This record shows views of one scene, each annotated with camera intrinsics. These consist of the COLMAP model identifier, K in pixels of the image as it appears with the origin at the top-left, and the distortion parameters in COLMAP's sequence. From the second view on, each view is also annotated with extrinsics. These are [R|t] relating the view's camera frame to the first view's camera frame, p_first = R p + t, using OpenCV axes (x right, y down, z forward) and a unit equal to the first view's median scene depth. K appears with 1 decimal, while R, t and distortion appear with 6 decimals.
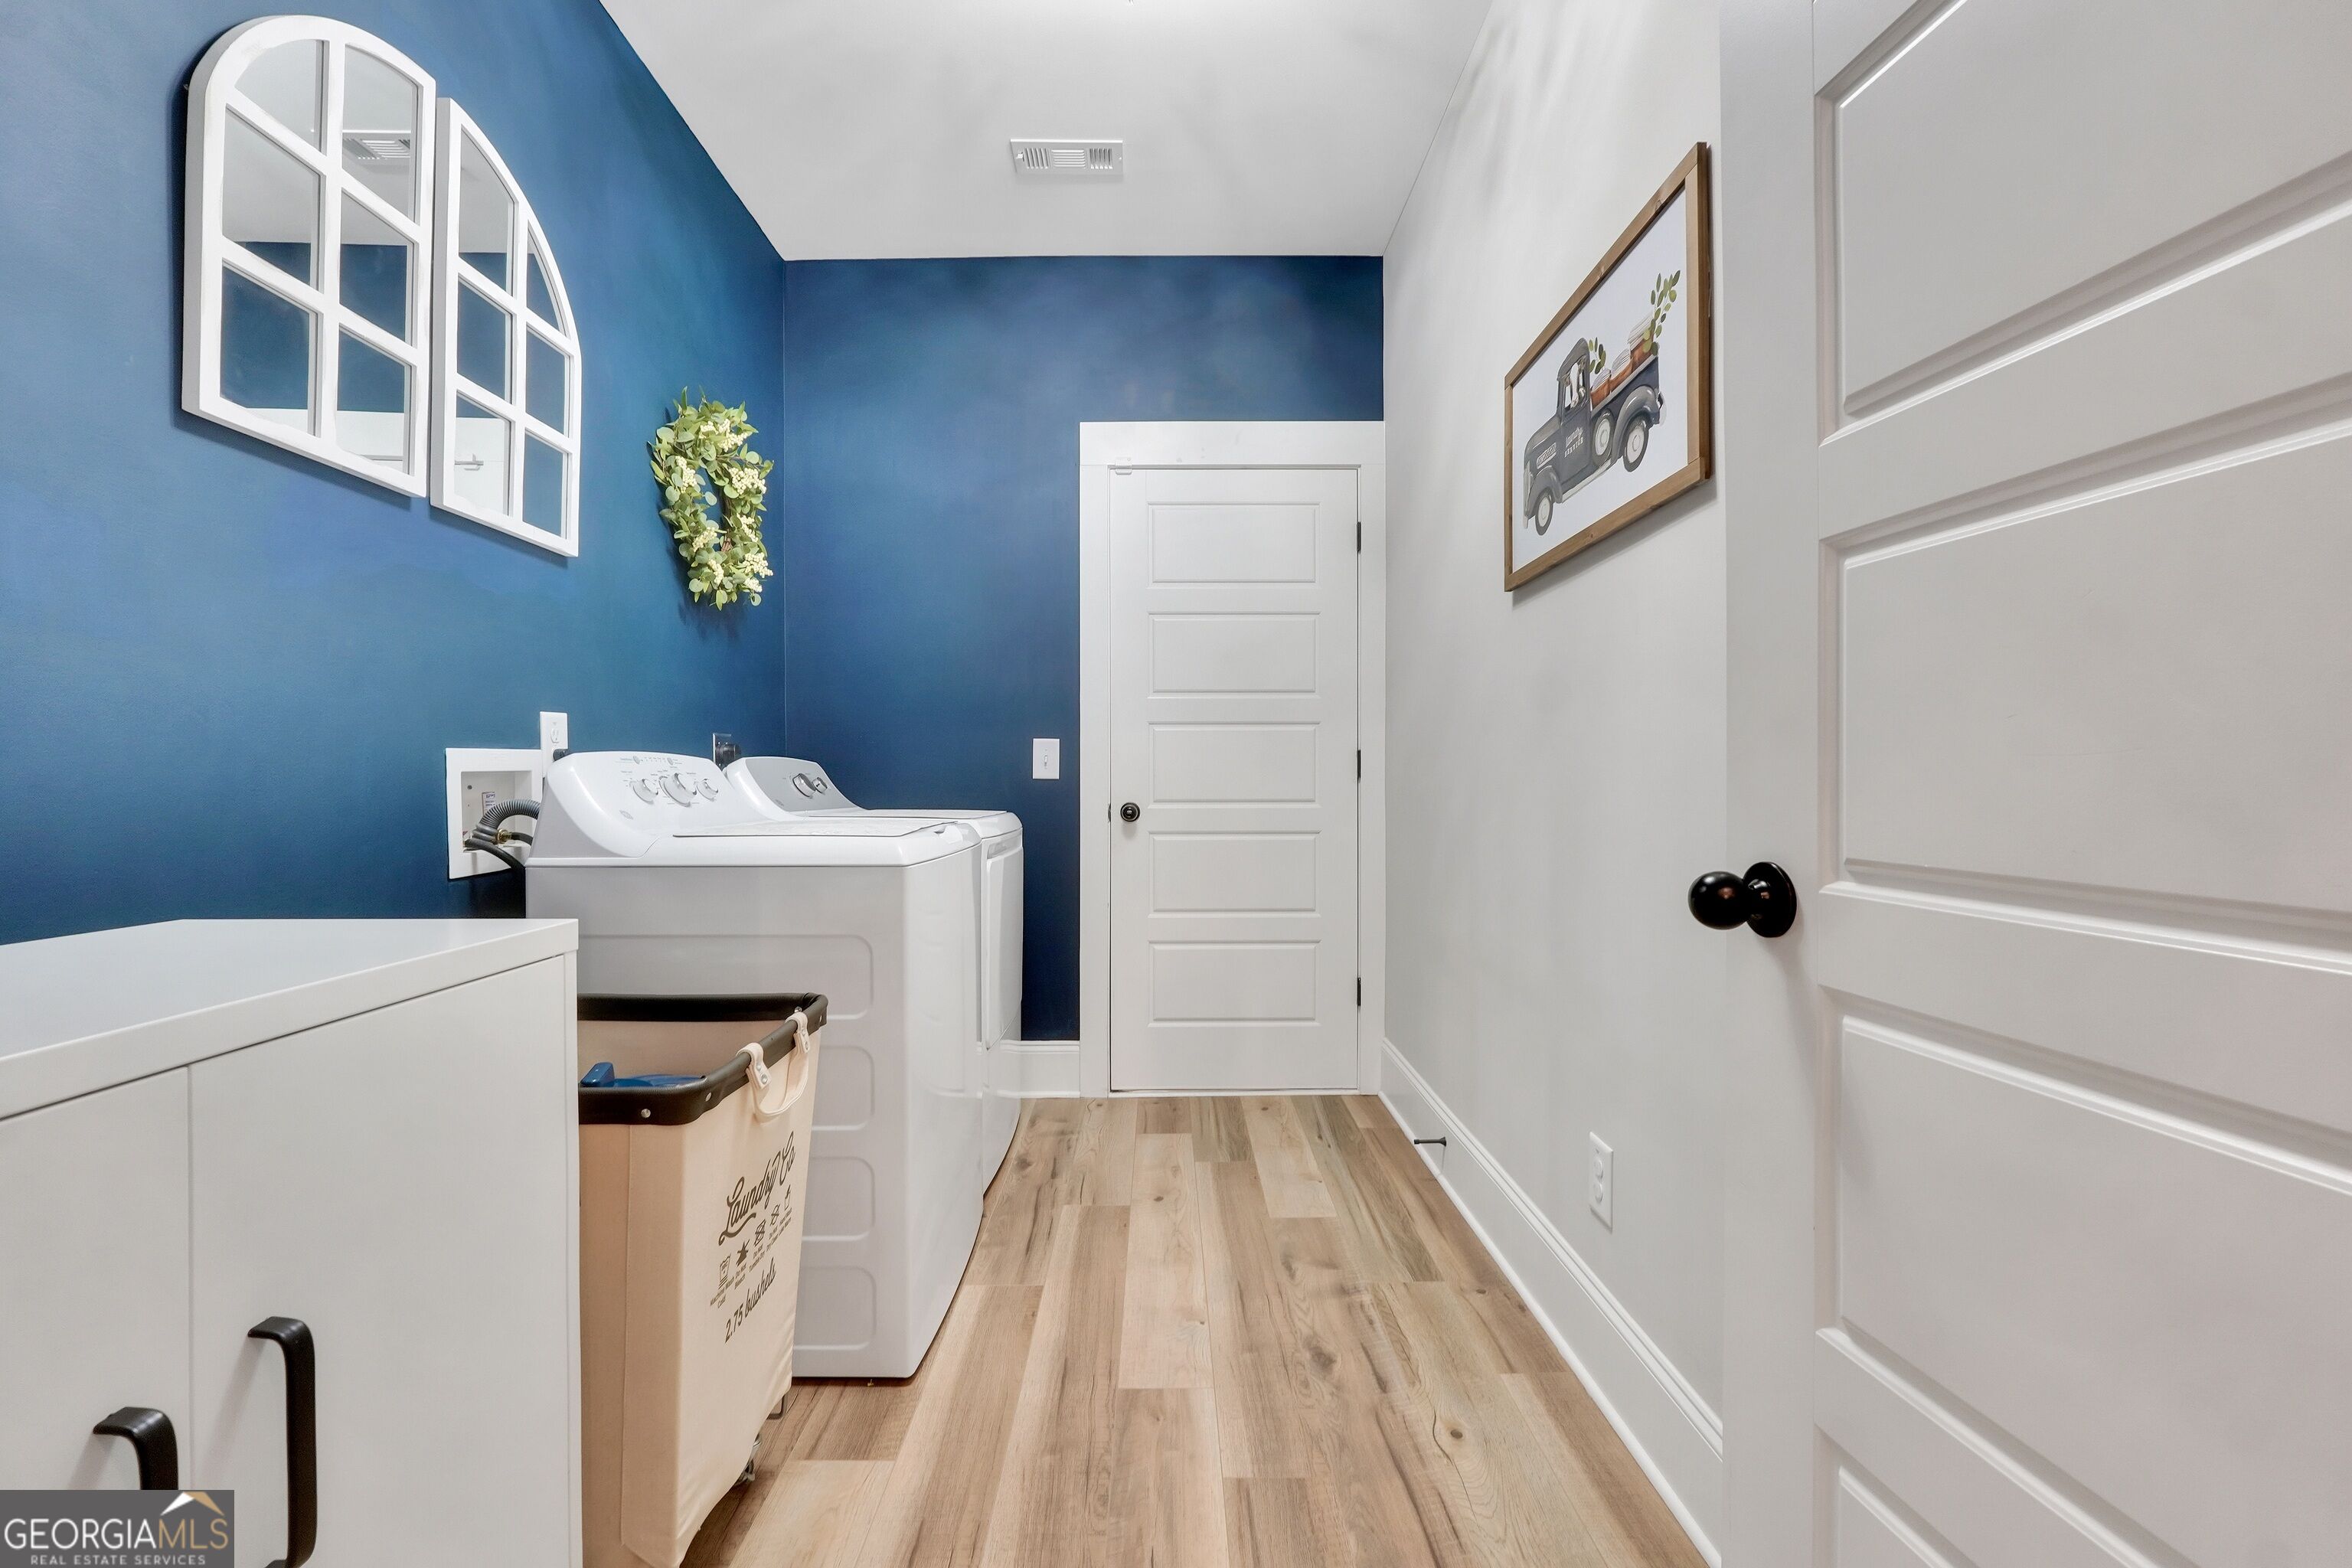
lens RADIAL K [[977.0, 0, 1147.3], [0, 977.0, 776.7], [0, 0, 1]] dist [-0.018882, 0.006762]
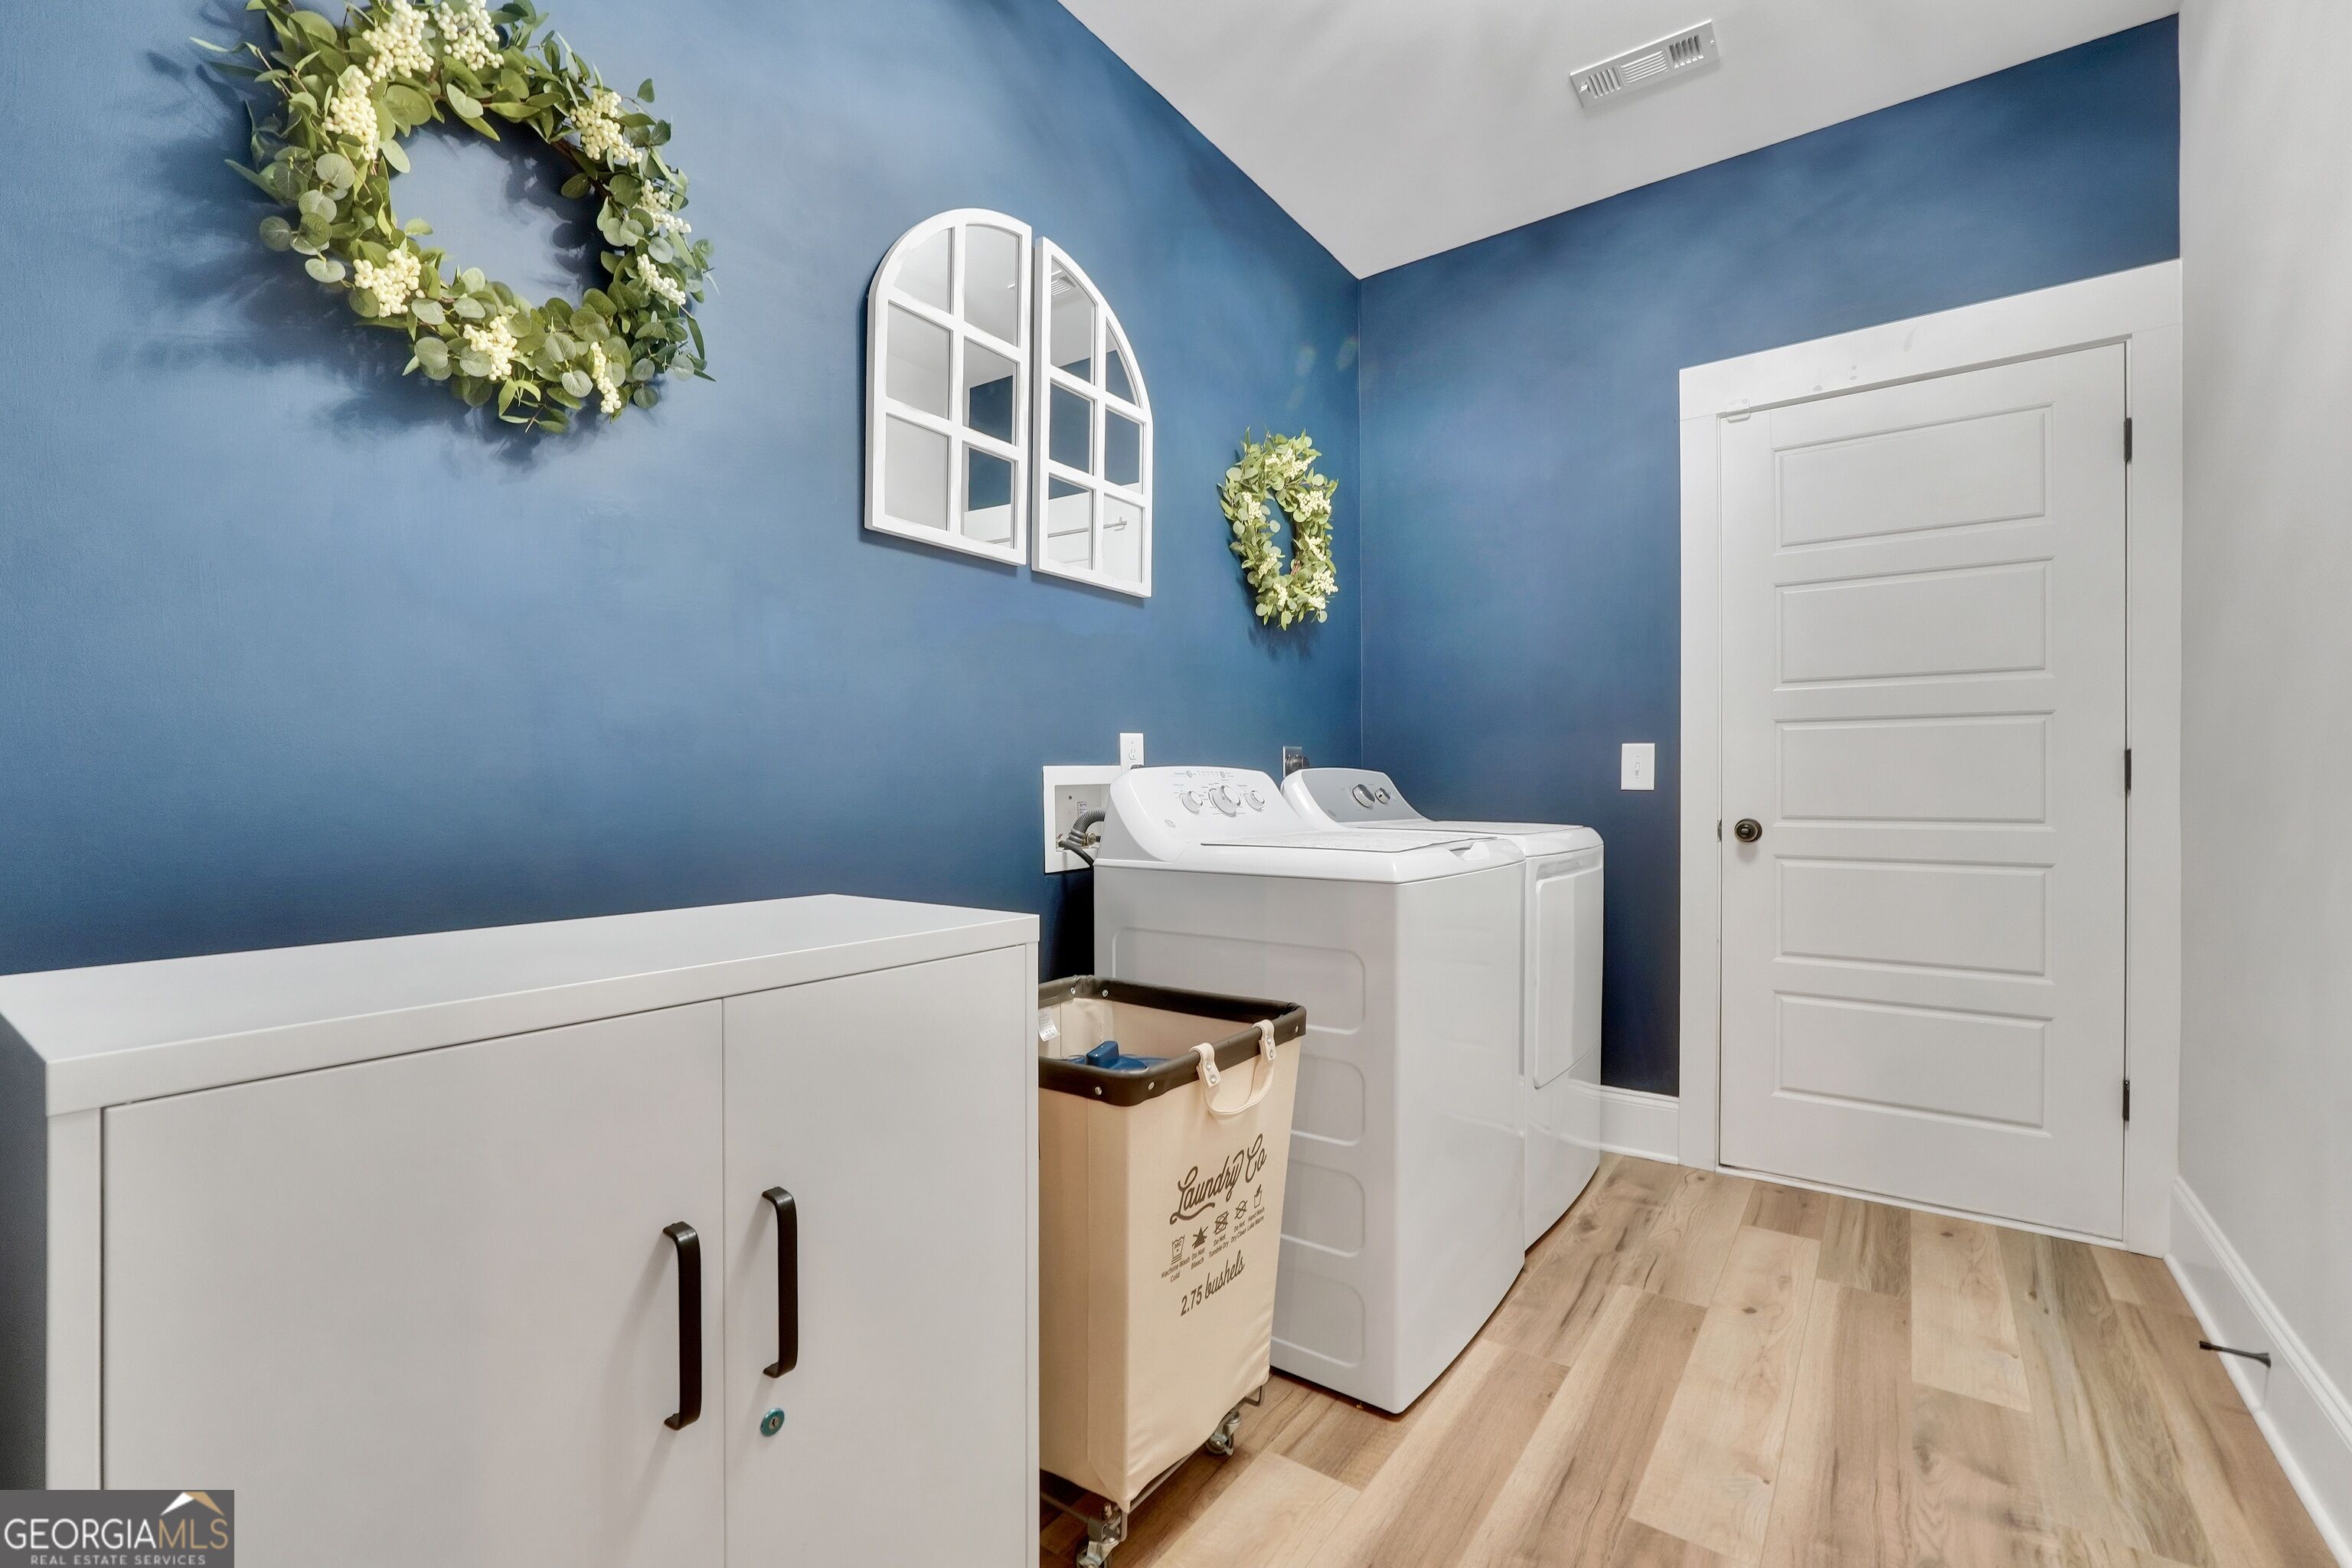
lens RADIAL K [[1001.3, 0, 1158.9], [0, 1001.3, 783.3], [0, 0, 1]] dist [-0.018050, 0.007253]
pose [[0.807715, -0.000604, -0.589572, 0.118069], [0.001193, 0.999999, 0.000609, -0.006802], [0.589572, -0.001195, 0.807715, 0.050552]]
